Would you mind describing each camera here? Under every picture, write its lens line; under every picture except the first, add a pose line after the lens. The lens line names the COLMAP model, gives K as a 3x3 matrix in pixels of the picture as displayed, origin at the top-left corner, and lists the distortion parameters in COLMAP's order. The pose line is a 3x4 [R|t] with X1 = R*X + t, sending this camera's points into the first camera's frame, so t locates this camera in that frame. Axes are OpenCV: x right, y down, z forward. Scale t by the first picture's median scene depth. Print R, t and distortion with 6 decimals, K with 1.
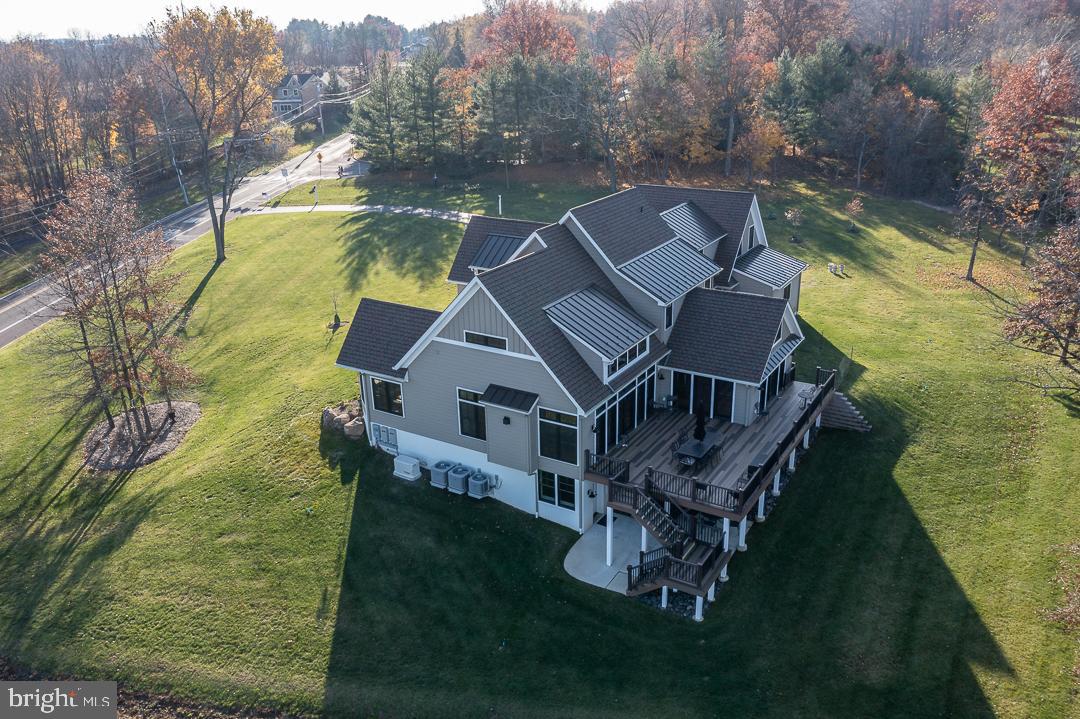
lens RADIAL K [[862.5, 0, 540.0], [0, 862.5, 359.5], [0, 0, 1]] dist [-0.010506, -0.001471]
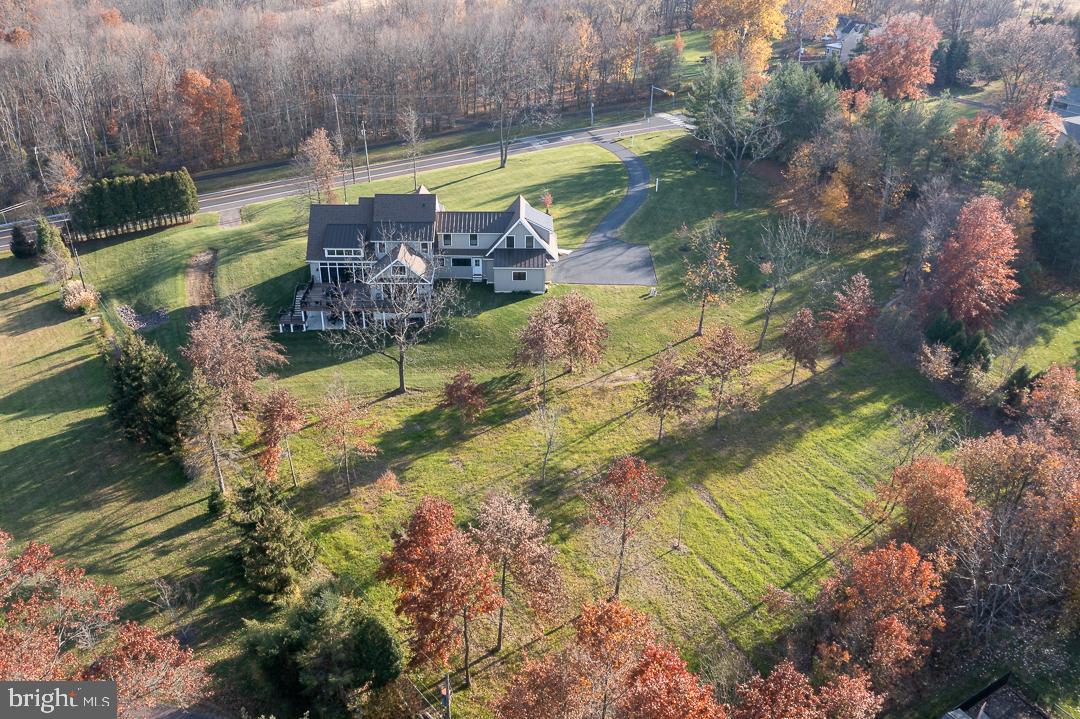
lens RADIAL K [[925.1, 0, 489.7], [0, 925.1, 356.2], [0, 0, 1]] dist [-0.006209, 0.000768]
pose [[0.497984, 0.437204, -0.748909, 2.310607], [-0.317101, 0.895606, 0.311989, -0.664922], [0.807130, 0.082114, 0.584635, -0.231686]]
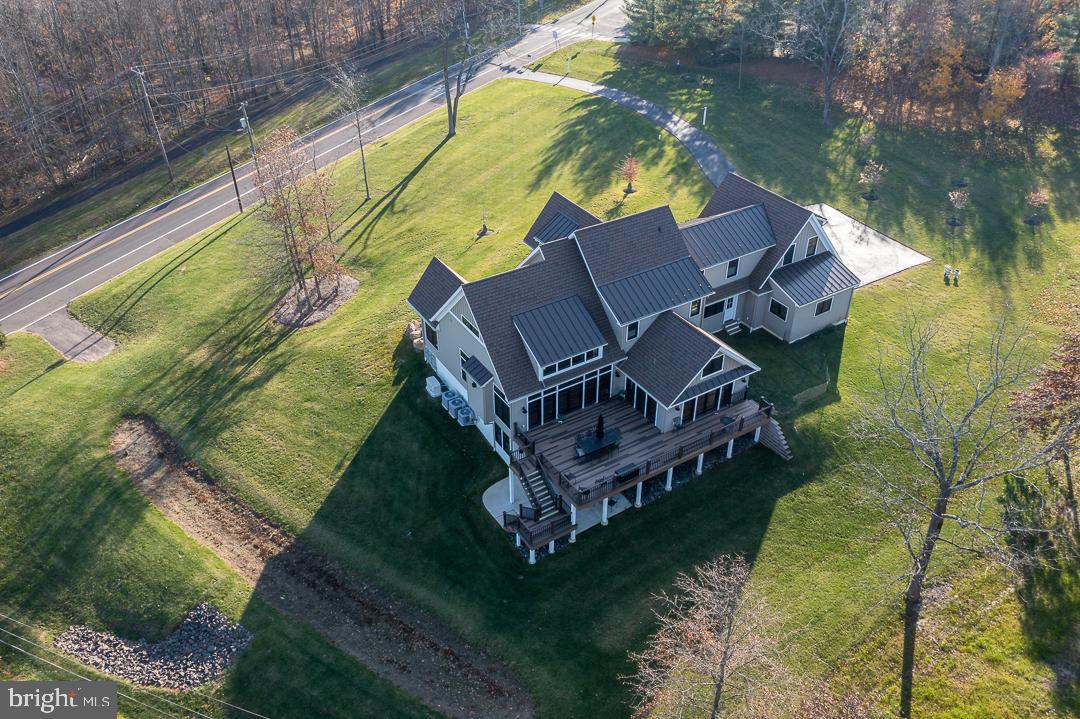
lens RADIAL K [[852.0, 0, 540.0], [0, 852.0, 359.5], [0, 0, 1]] dist [-0.017475, -0.000452]
pose [[0.897880, 0.269981, -0.347737, 0.462780], [-0.175396, 0.943863, 0.279926, -0.328627], [0.403791, -0.190349, 0.894830, -0.169774]]
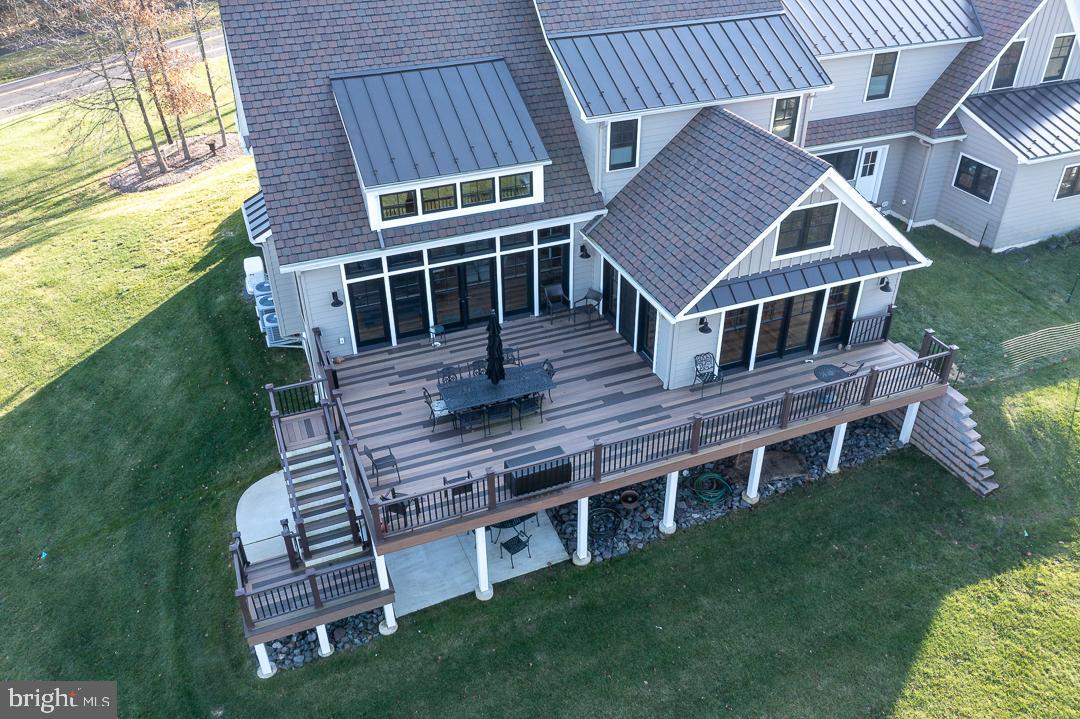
lens RADIAL K [[852.0, 0, 540.0], [0, 852.0, 359.5], [0, 0, 1]] dist [-0.017475, -0.000452]
pose [[0.804298, 0.340624, -0.486908, 0.402381], [-0.223597, 0.932660, 0.283109, -0.063992], [0.550553, -0.118833, 0.826299, 0.511048]]
